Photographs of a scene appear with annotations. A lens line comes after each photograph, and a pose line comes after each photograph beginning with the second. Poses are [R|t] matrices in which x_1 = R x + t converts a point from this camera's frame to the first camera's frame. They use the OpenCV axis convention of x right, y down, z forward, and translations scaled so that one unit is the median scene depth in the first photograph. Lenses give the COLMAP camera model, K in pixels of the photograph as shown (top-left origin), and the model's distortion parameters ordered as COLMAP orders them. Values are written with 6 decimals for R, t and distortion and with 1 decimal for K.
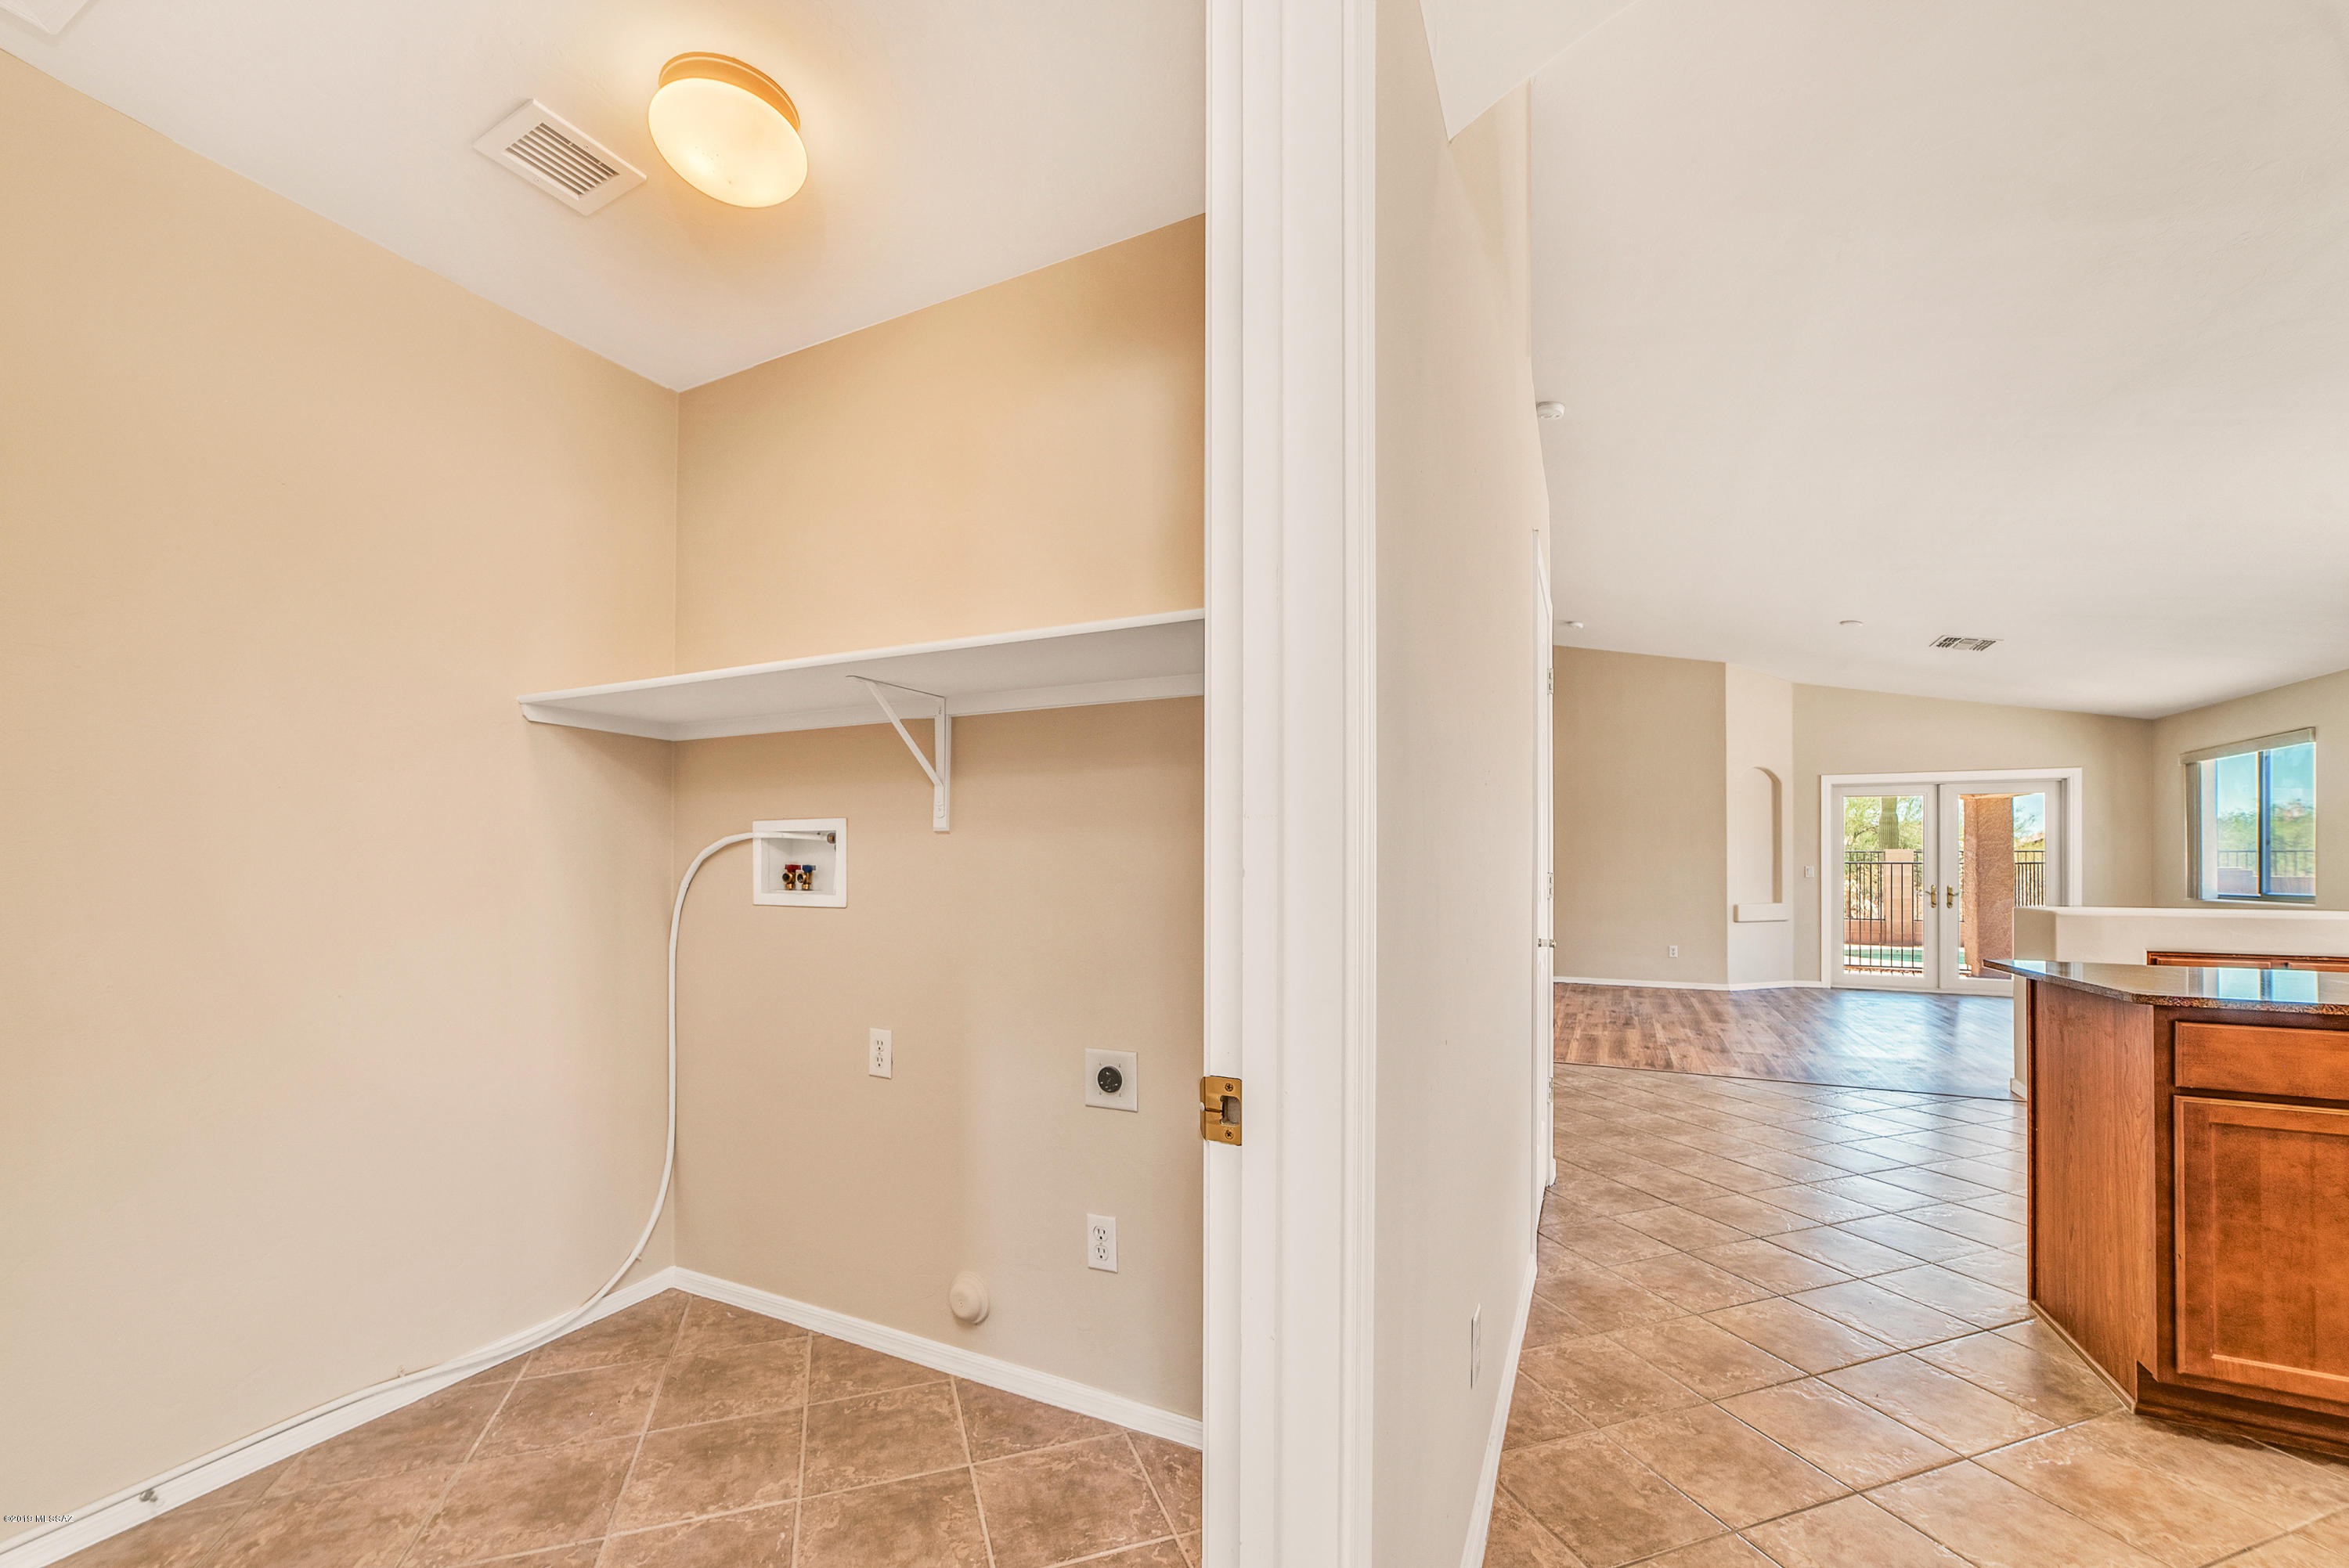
lens RADIAL K [[916.1, 0, 1173.8], [0, 916.1, 859.8], [0, 0, 1]] dist [-0.001231, 0.000143]
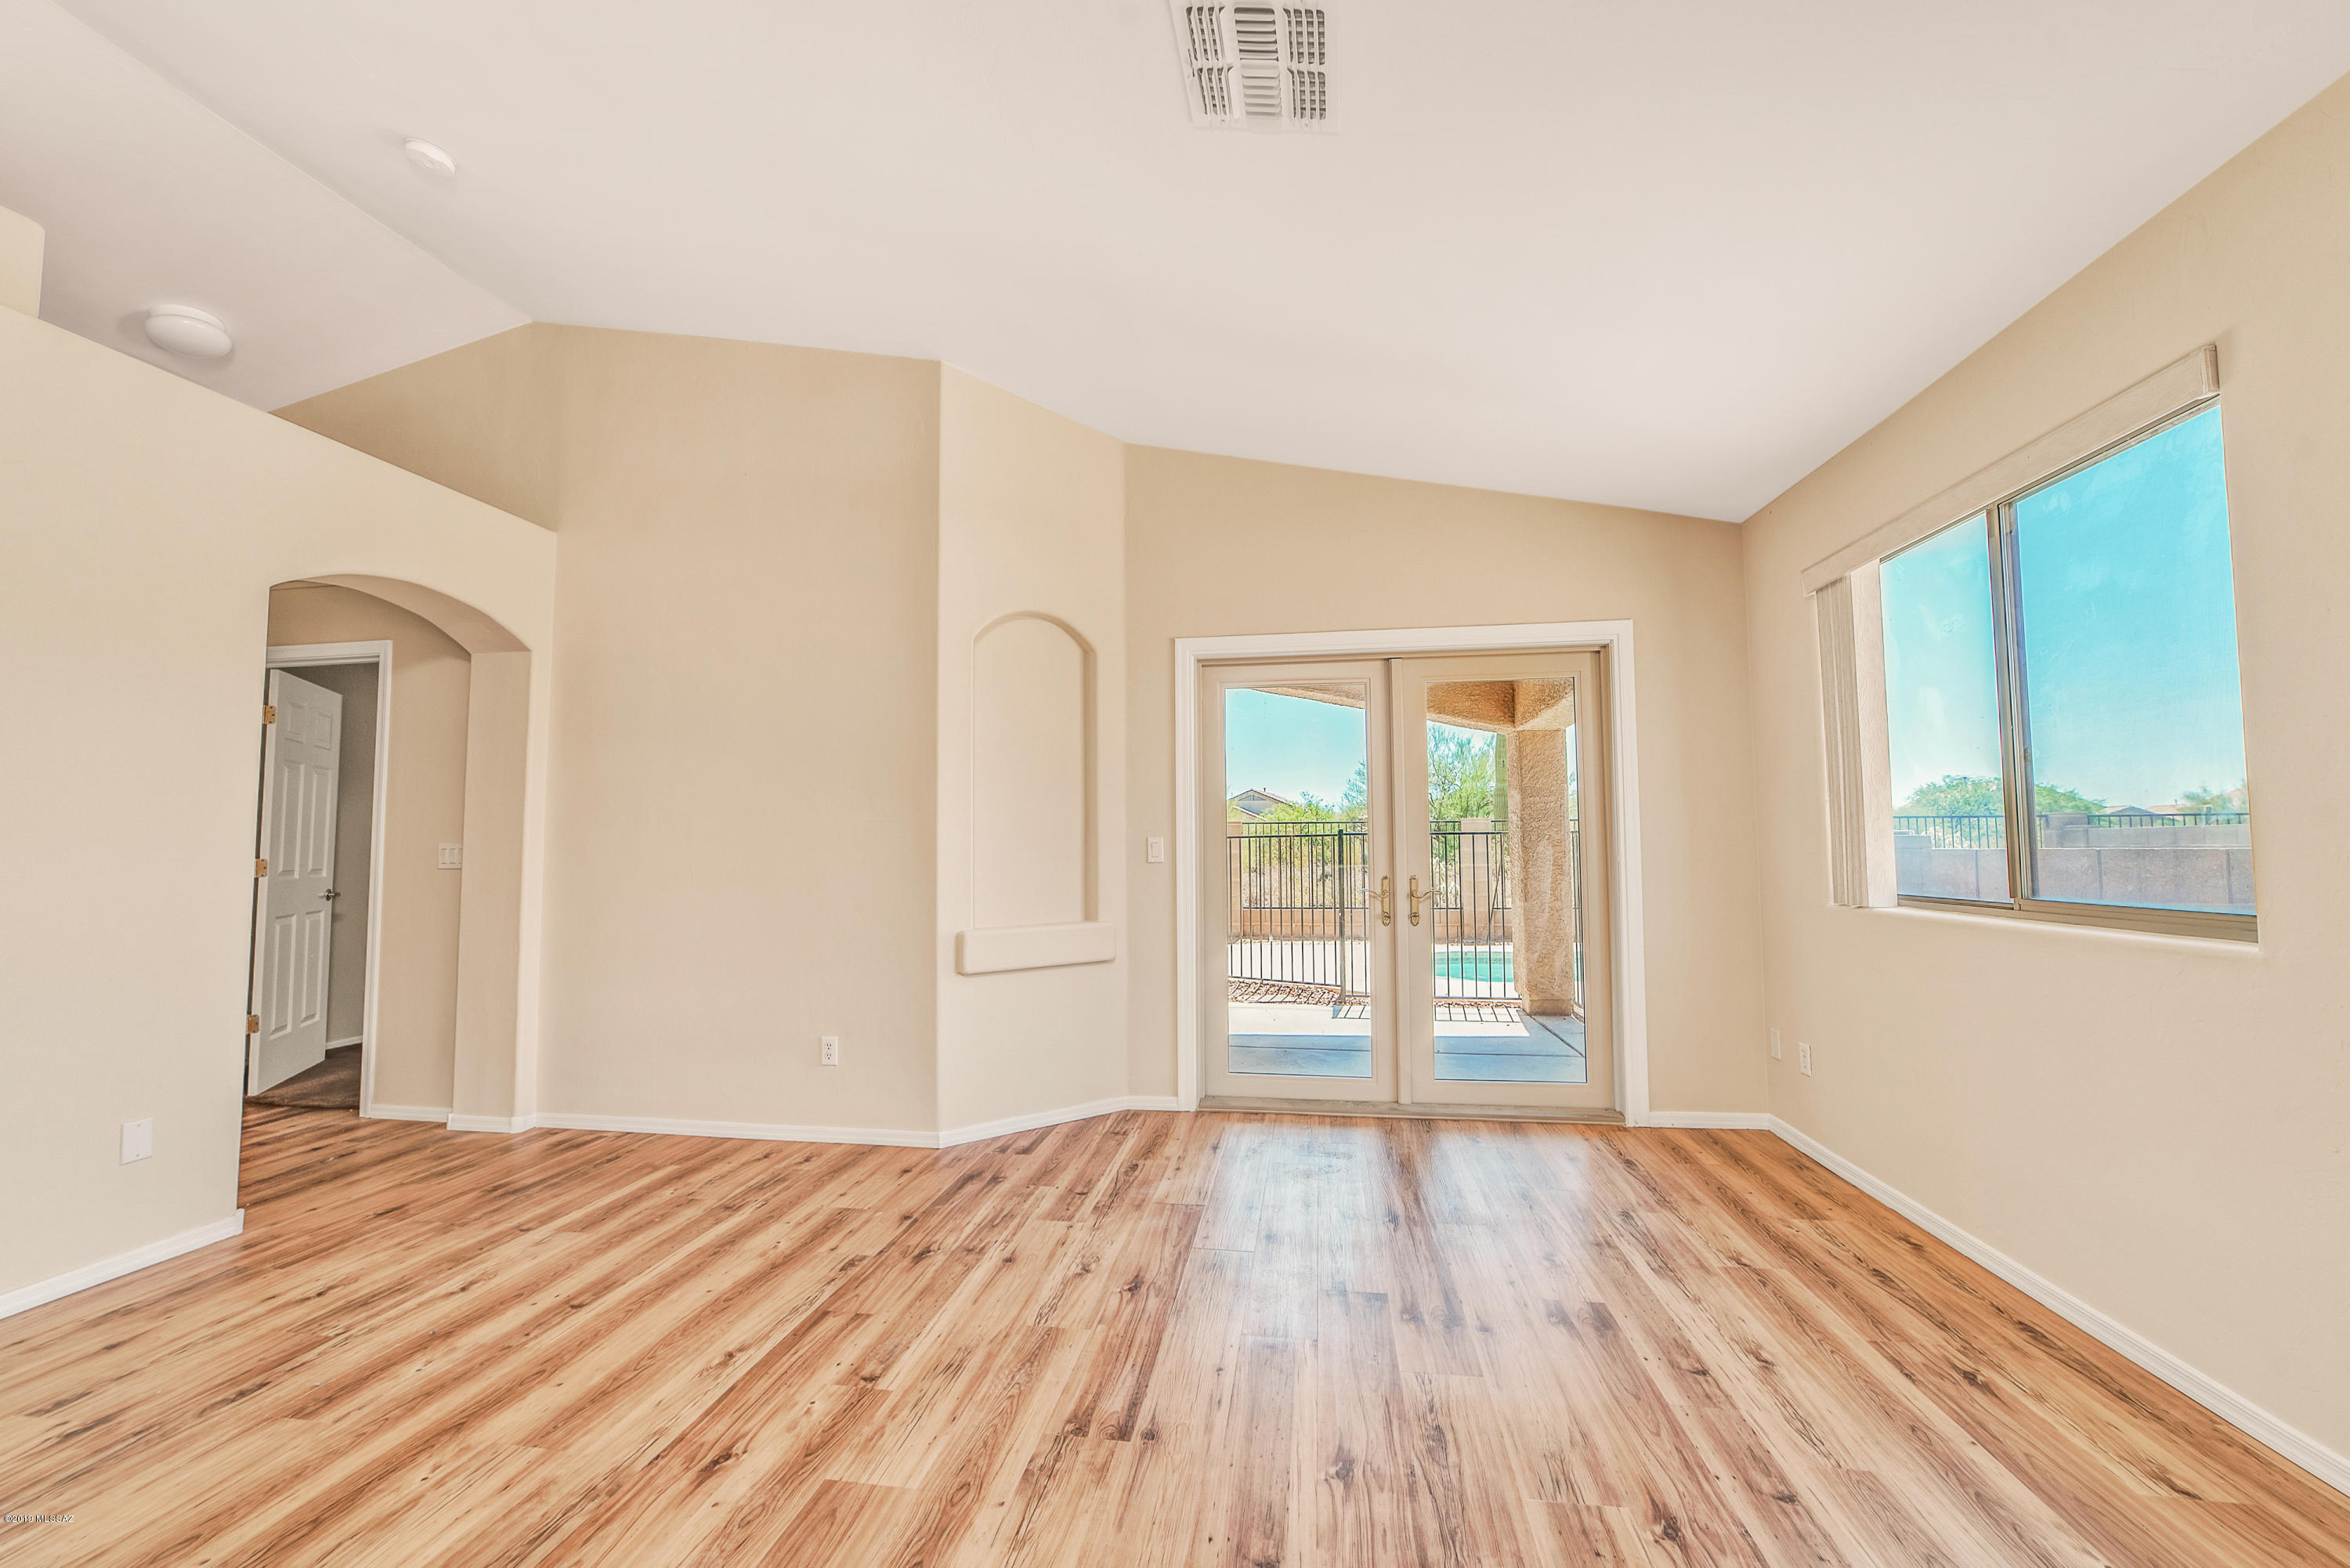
lens RADIAL K [[943.5, 0, 1152.0], [0, 943.5, 803.4], [0, 0, 1]] dist [-0.011825, 0.000128]
pose [[0.962505, -0.000177, 0.271263, 0.654453], [0.010773, 0.999236, -0.037573, 0.008495], [-0.271049, 0.039087, 0.961772, 0.637135]]
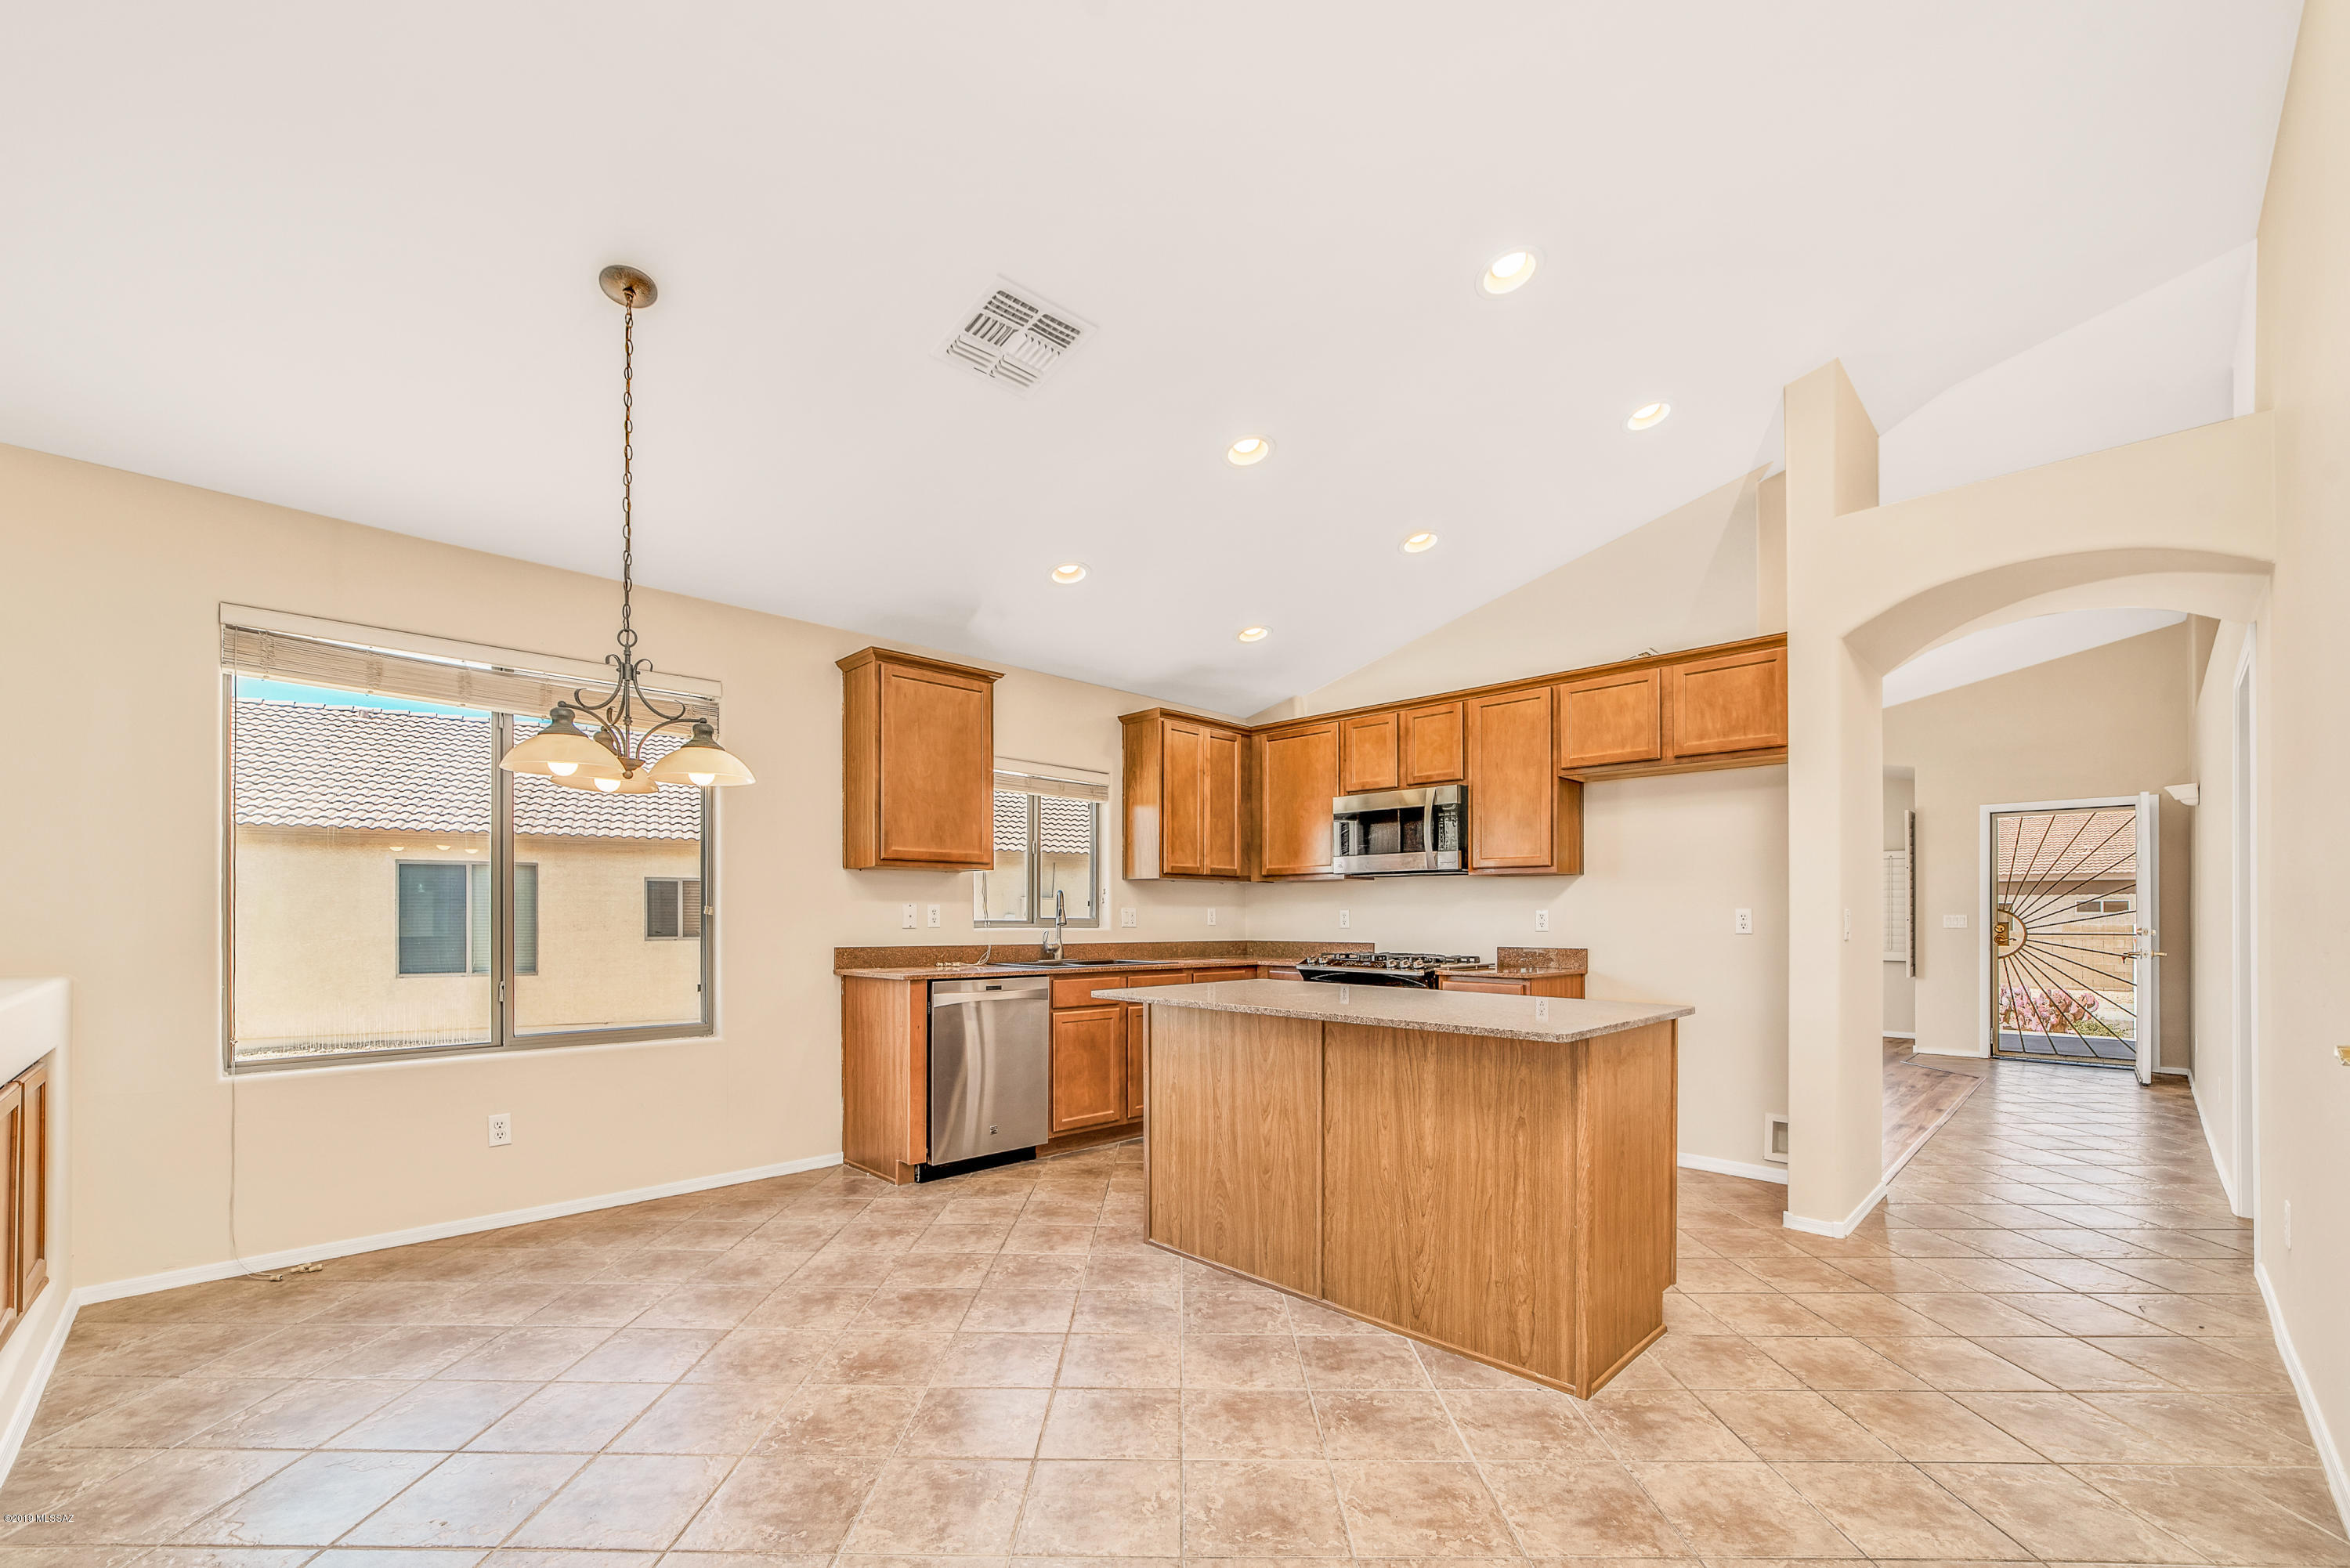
lens RADIAL K [[959.8, 0, 1176.6], [0, 959.8, 916.5], [0, 0, 1]] dist [-0.004748, 0.000247]
pose [[-0.938081, -0.008977, 0.346301, 0.295302], [-0.011318, 0.999925, -0.004738, 0.006750], [-0.346232, -0.008364, -0.938112, 0.603045]]
